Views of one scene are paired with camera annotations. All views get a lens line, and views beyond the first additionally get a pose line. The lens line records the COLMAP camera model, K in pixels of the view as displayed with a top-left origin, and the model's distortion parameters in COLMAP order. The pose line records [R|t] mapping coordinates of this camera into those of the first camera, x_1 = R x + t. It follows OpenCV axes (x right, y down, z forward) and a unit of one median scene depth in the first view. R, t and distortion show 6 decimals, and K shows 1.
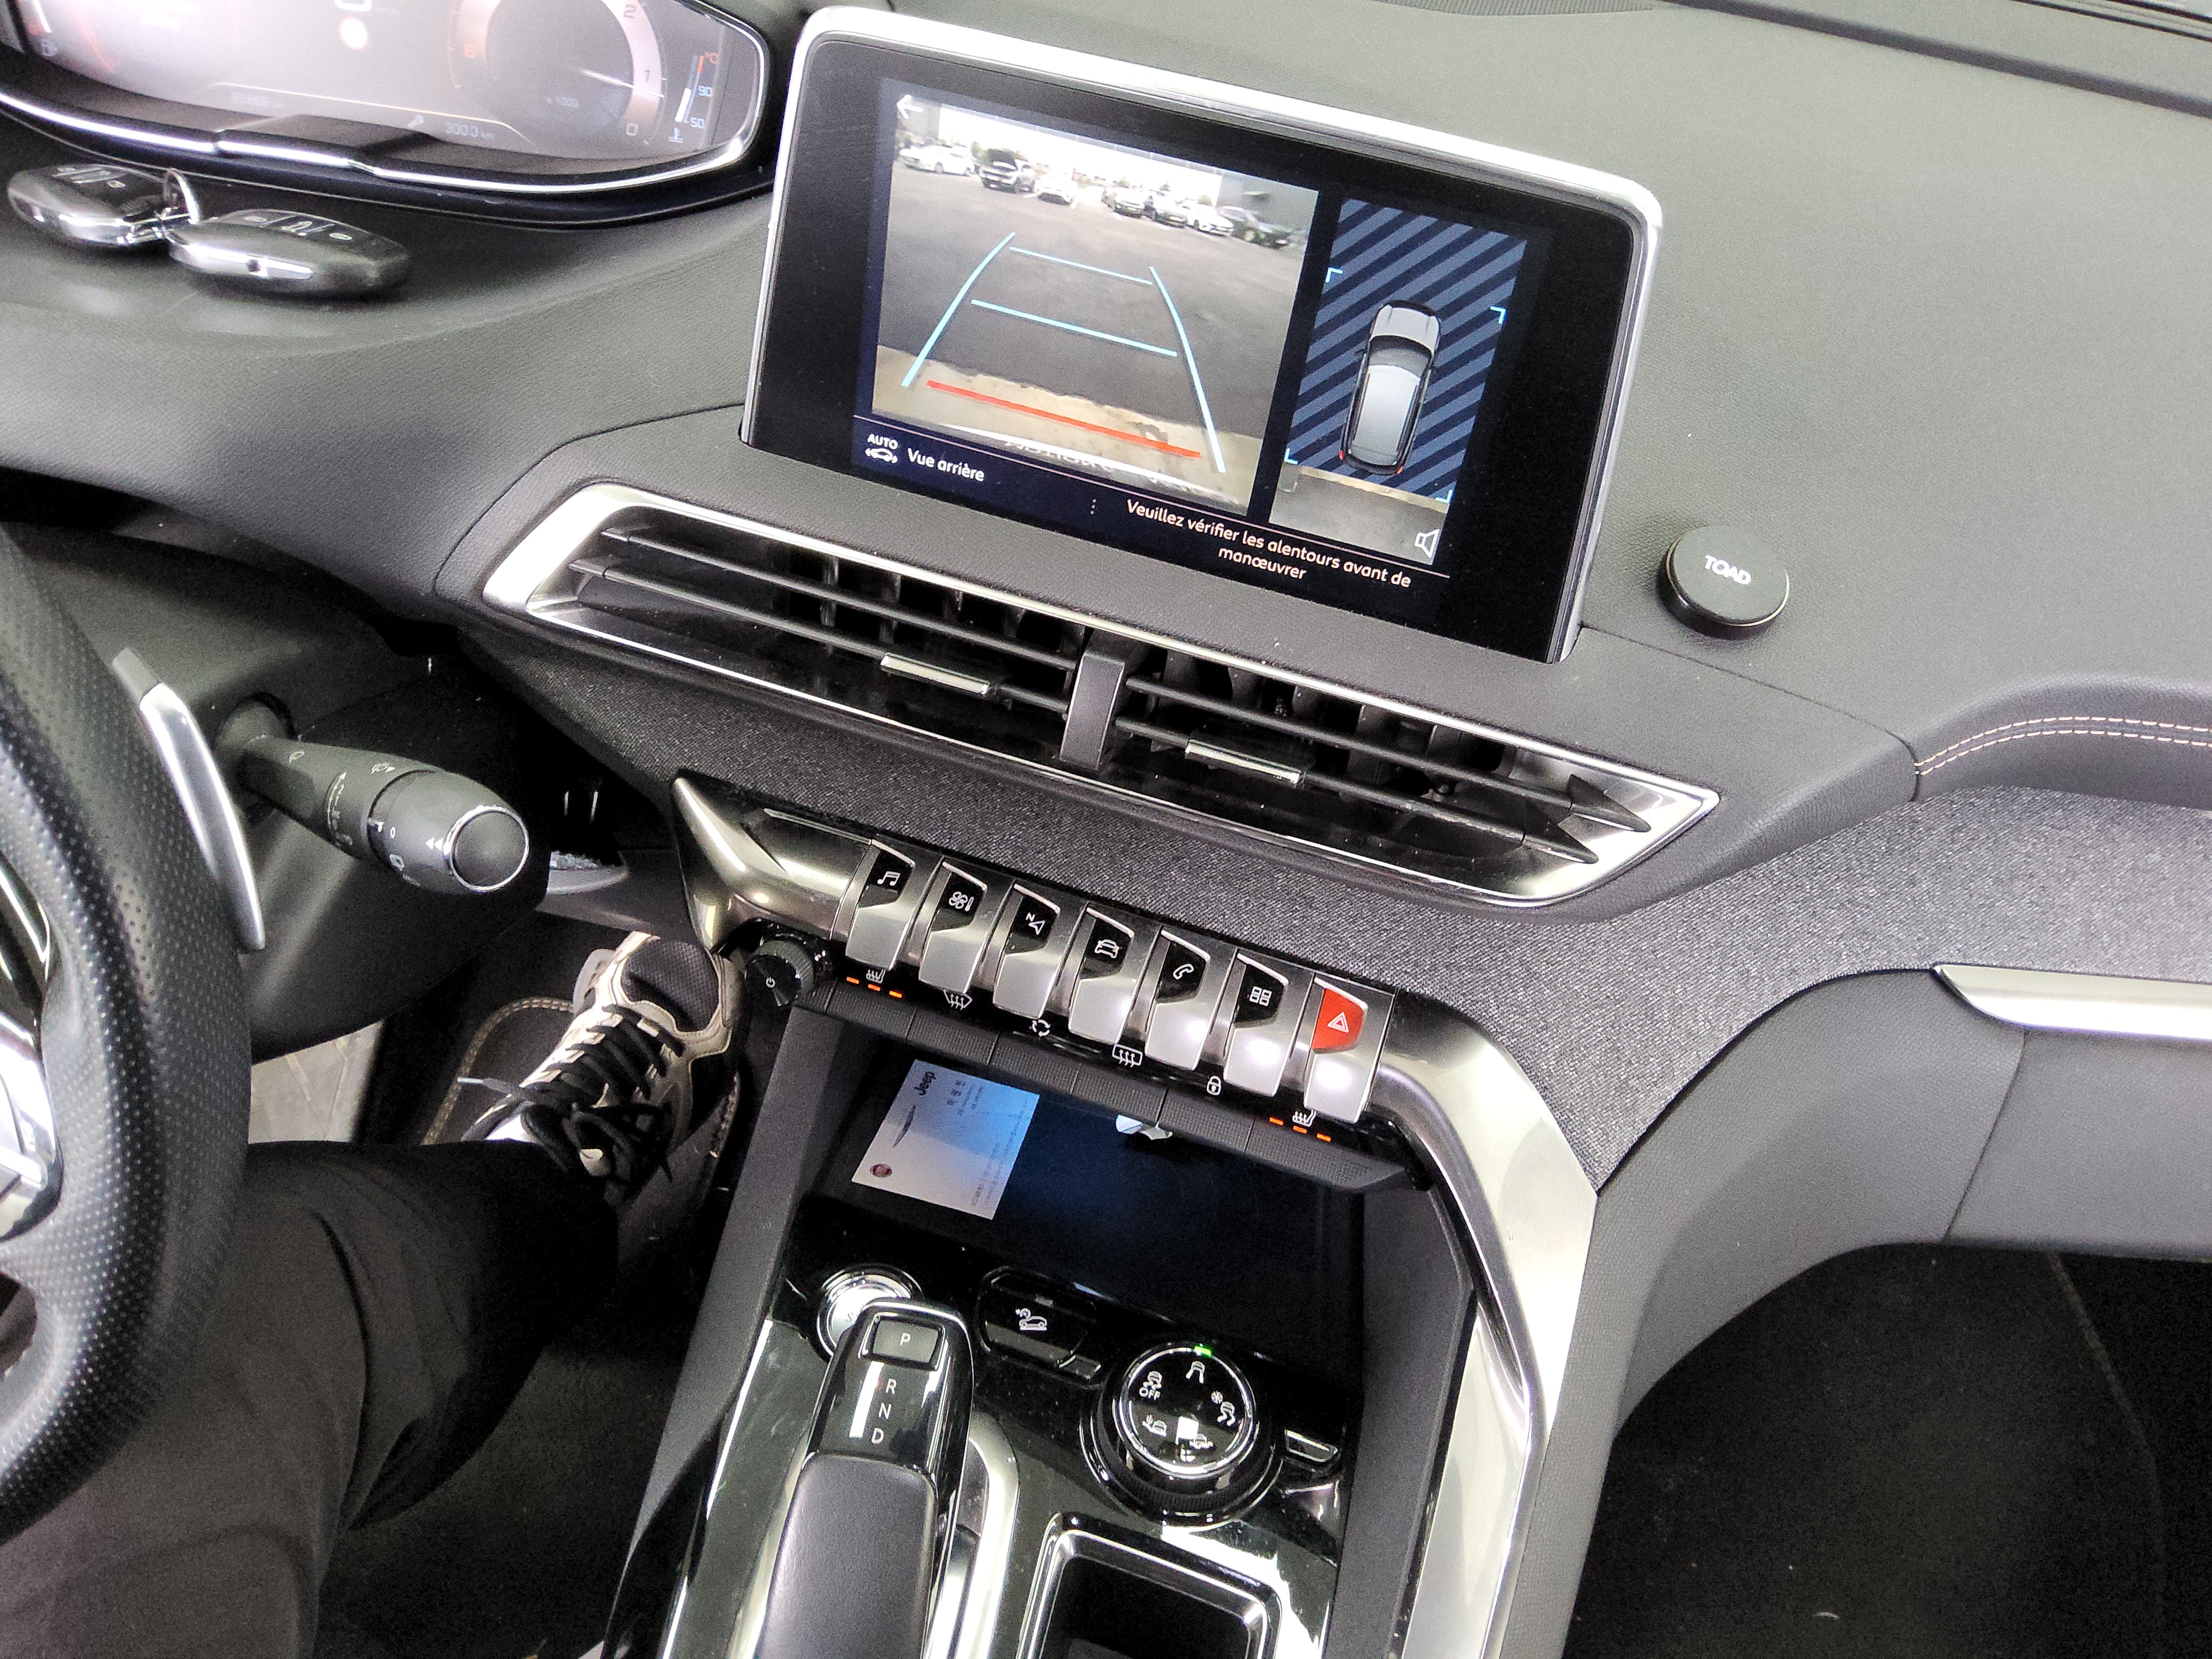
lens RADIAL K [[1689.4, 0, 1102.1], [0, 1689.4, 792.0], [0, 0, 1]] dist [0.051673, -0.093353]
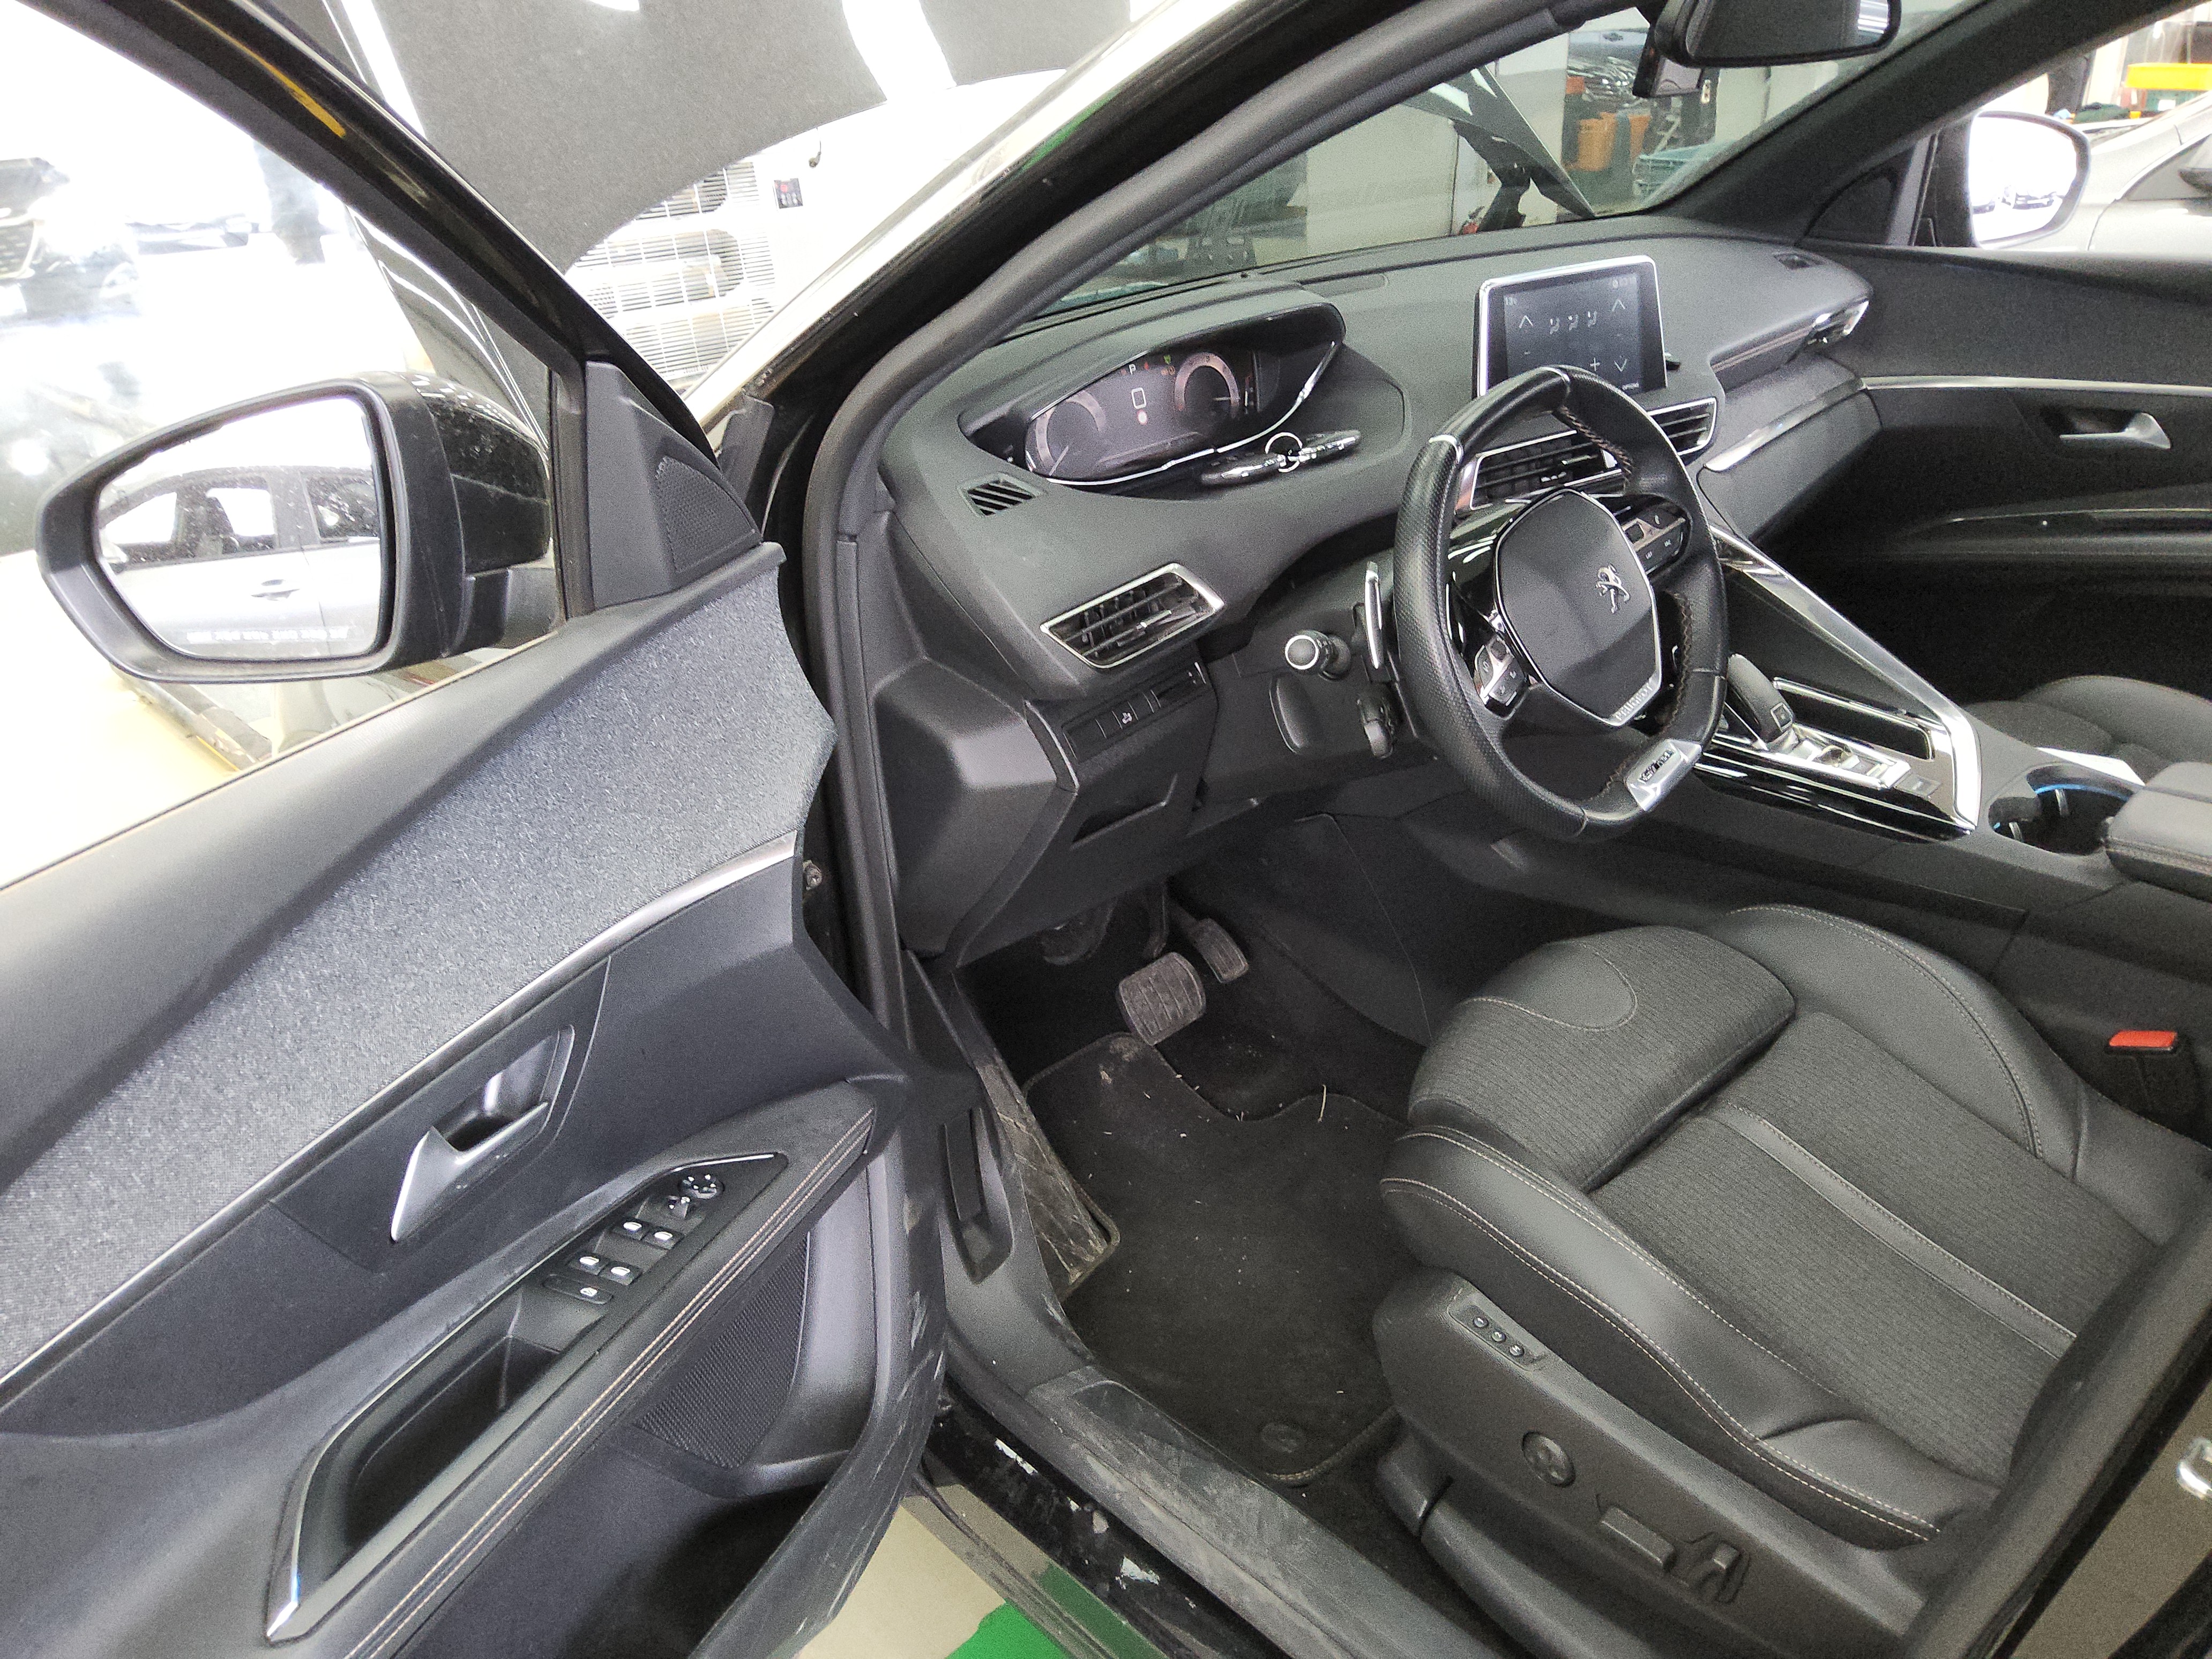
lens RADIAL K [[1647.7, 0, 1113.9], [0, 1647.7, 788.9], [0, 0, 1]] dist [0.081532, -0.003993]
pose [[0.585299, -0.446278, 0.676949, -2.705718], [0.605388, 0.795929, 0.001289, -0.099393], [-0.539379, 0.409063, 0.736029, -0.492376]]
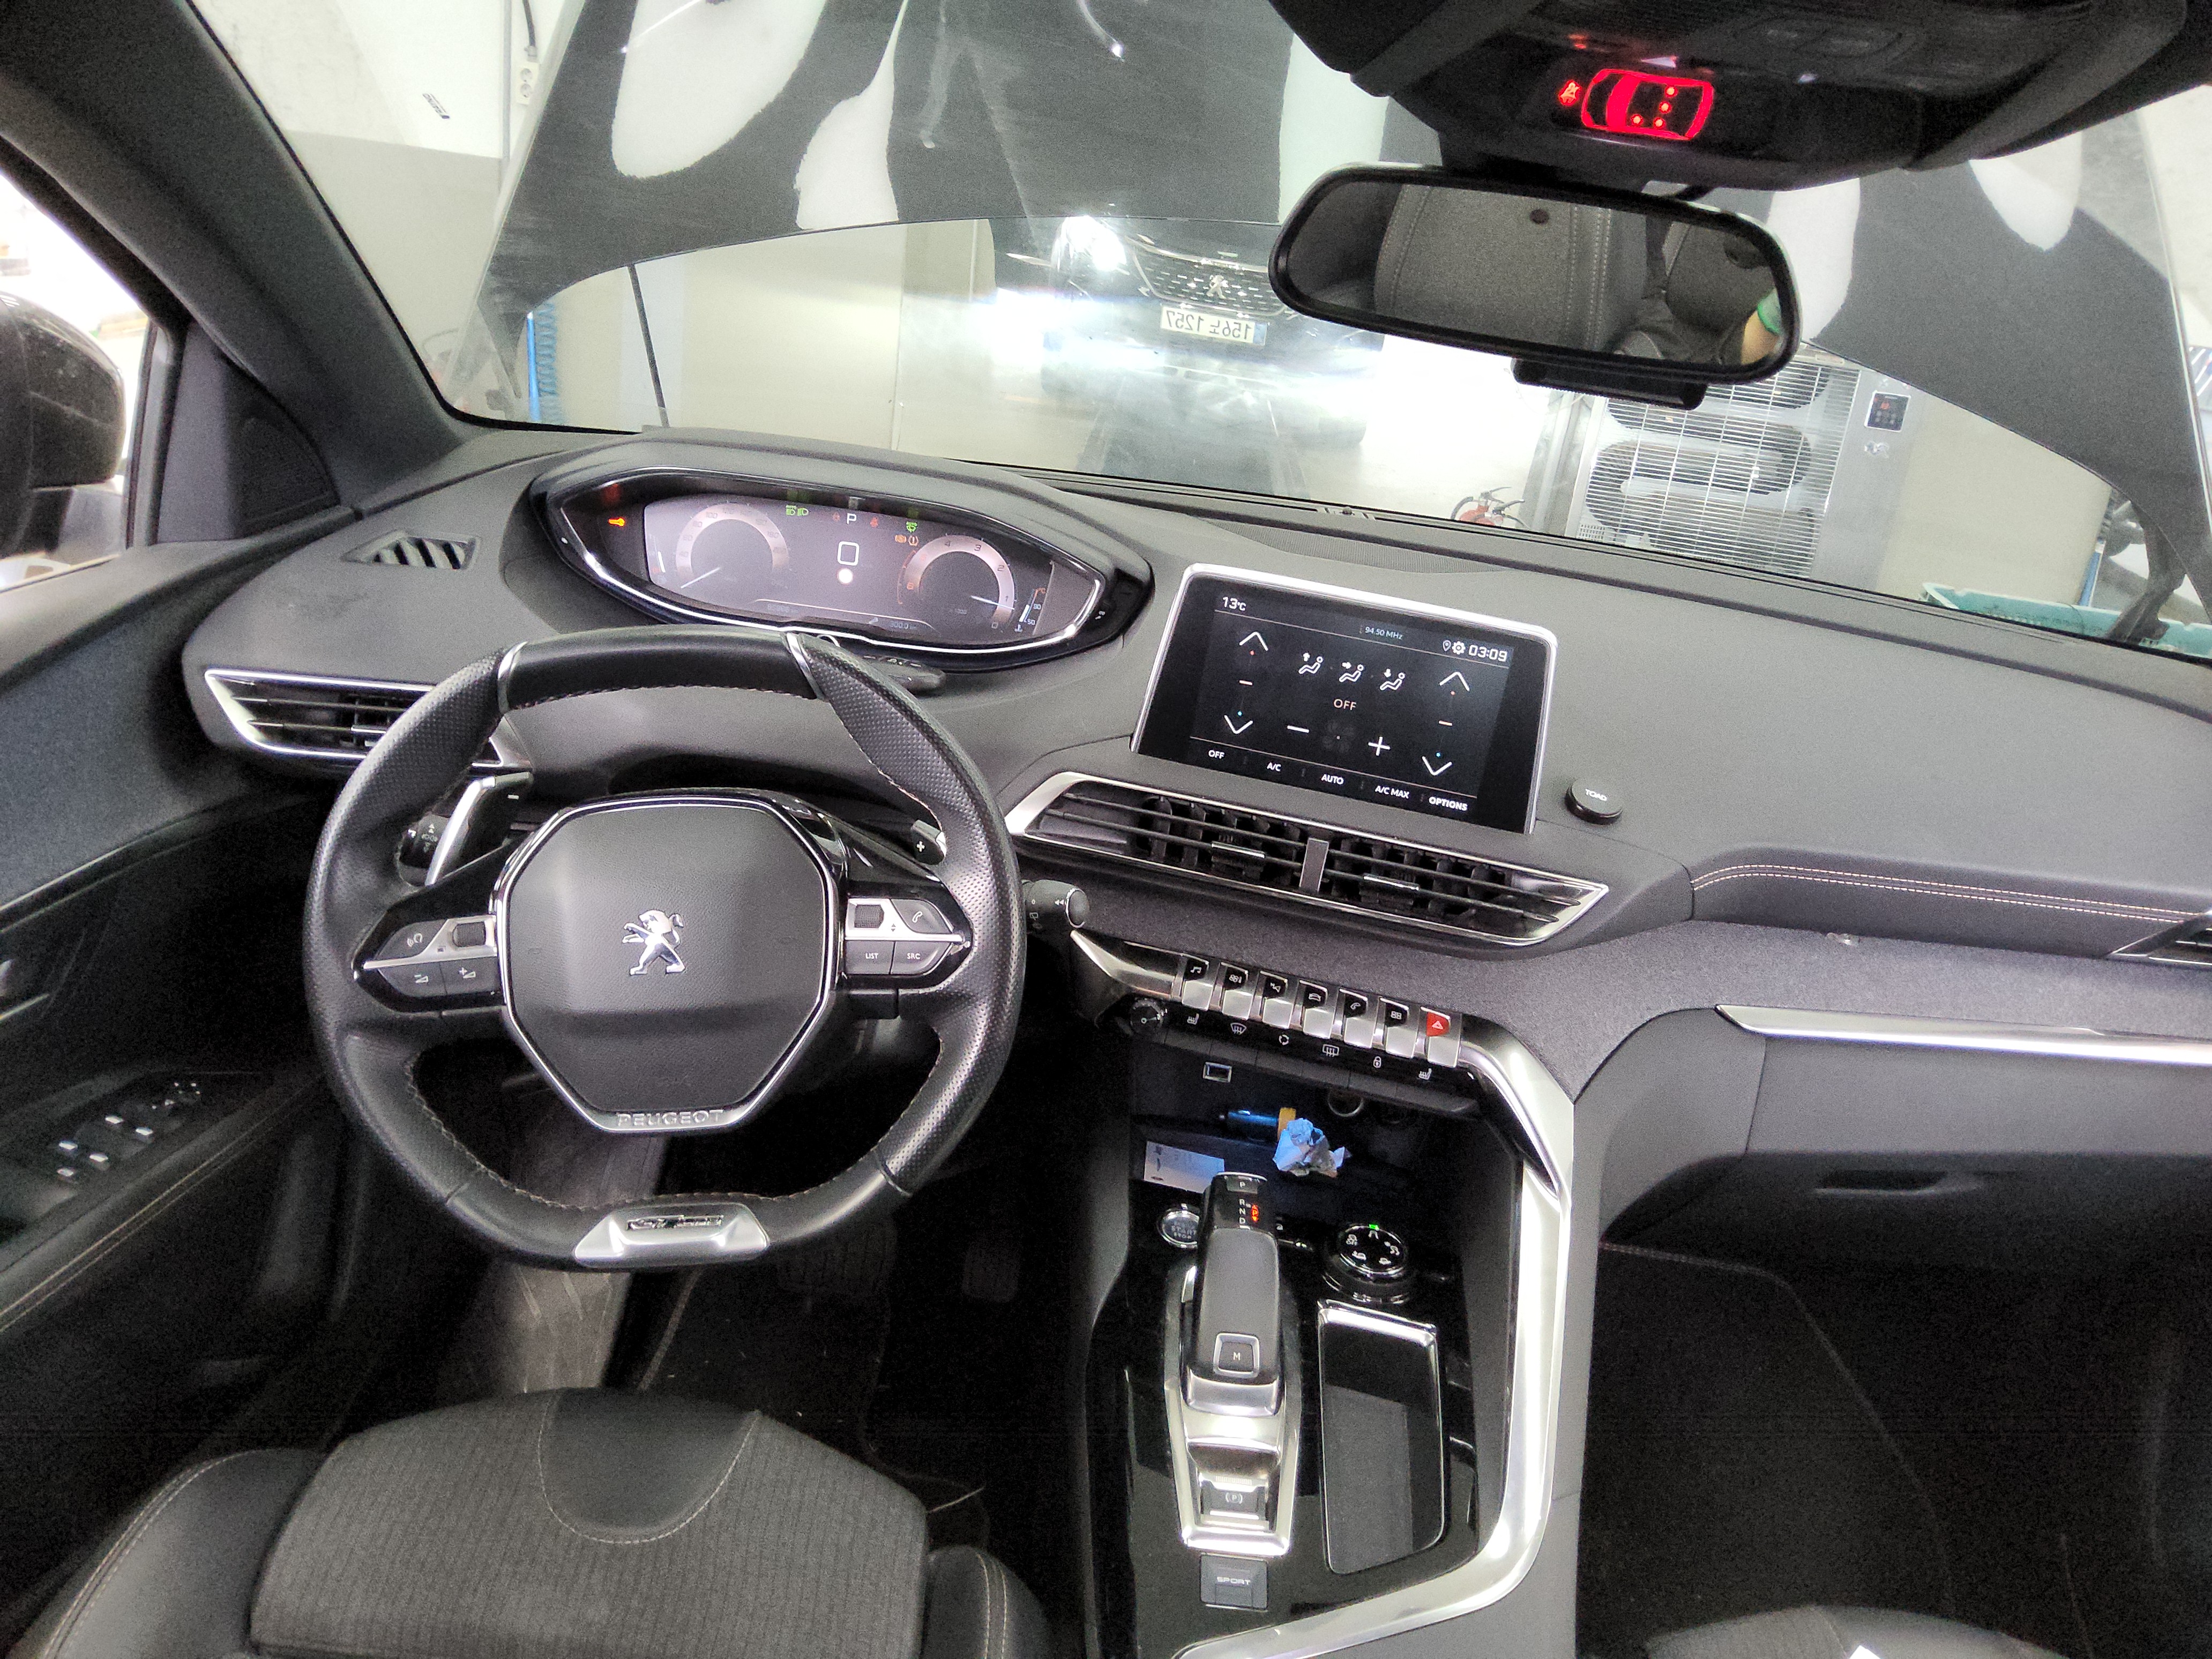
lens RADIAL K [[1647.7, 0, 1113.9], [0, 1647.7, 788.9], [0, 0, 1]] dist [0.081532, -0.003993]
pose [[0.990948, -0.005225, 0.134142, -0.488659], [0.046933, 0.949670, -0.309716, 0.448885], [-0.125773, 0.313208, 0.941319, -0.861536]]
